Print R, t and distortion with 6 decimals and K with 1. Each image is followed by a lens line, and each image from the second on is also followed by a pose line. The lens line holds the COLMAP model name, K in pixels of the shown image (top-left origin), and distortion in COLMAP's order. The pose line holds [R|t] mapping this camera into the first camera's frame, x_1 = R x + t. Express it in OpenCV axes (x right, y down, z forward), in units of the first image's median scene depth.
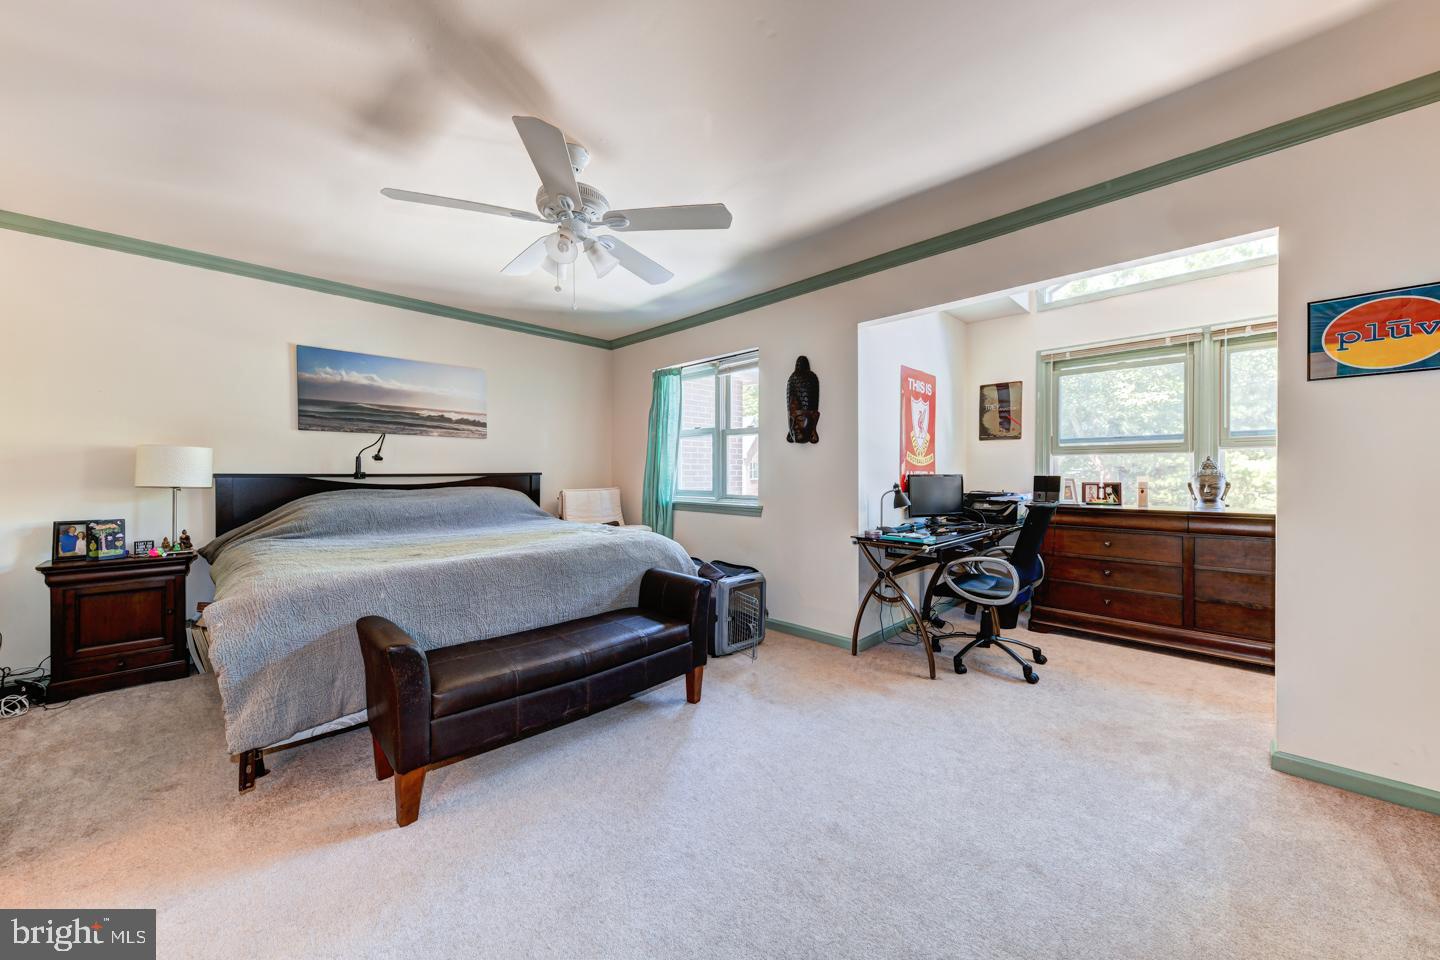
lens RADIAL K [[523.5, 0, 723.5], [0, 523.5, 476.0], [0, 0, 1]] dist [0.006592, -0.000014]
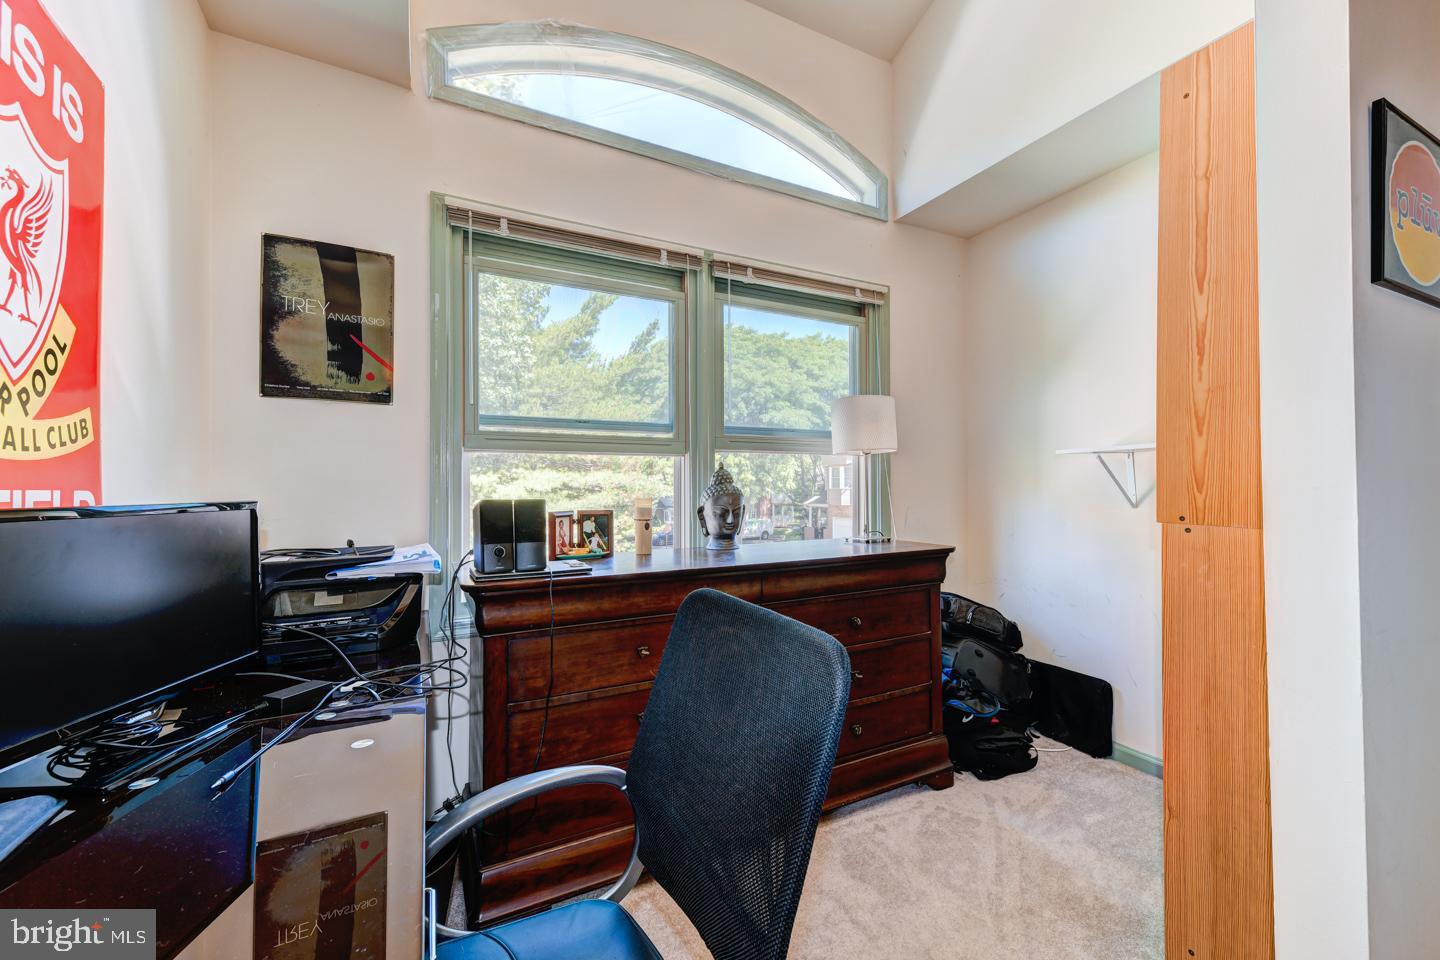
lens RADIAL K [[588.1, 0, 734.1], [0, 588.1, 480.7], [0, 0, 1]] dist [0.016223, -0.000006]
pose [[0.290664, 0.009502, 0.956778, 0.235720], [0.009208, 0.999877, -0.012727, -0.006729], [-0.956781, 0.012509, 0.290541, 0.665463]]
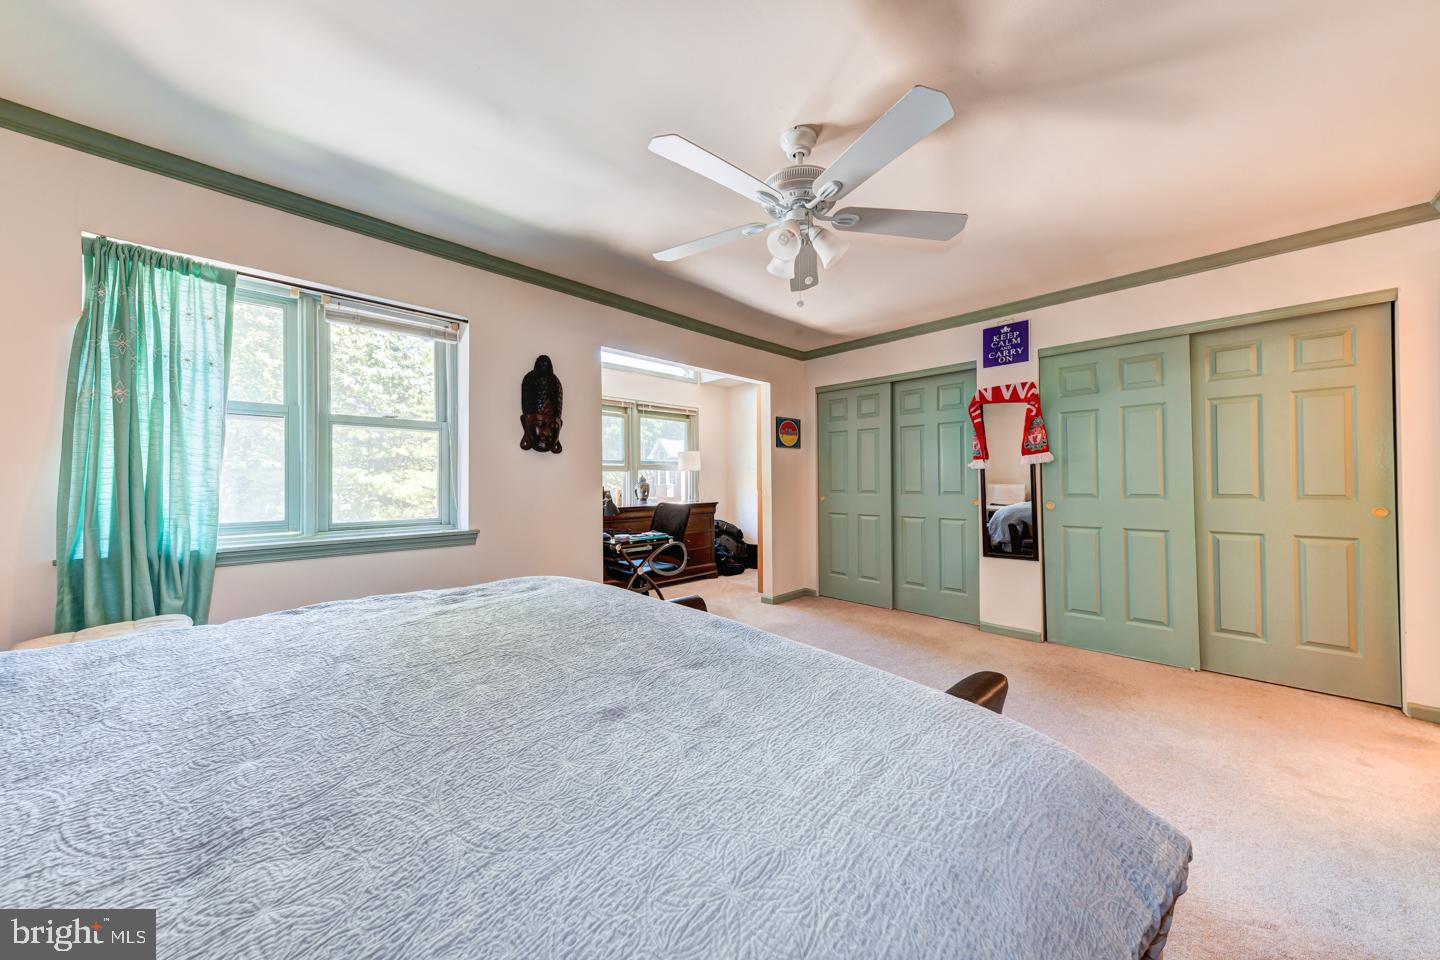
lens RADIAL K [[493.1, 0, 728.3], [0, 493.1, 478.6], [0, 0, 1]] dist [0.000656, 0.000038]
pose [[-0.013636, 0.009278, 0.999864, -0.618864], [0.014380, 0.999855, -0.009082, -0.004389], [-0.999804, 0.014254, -0.013768, 0.618430]]
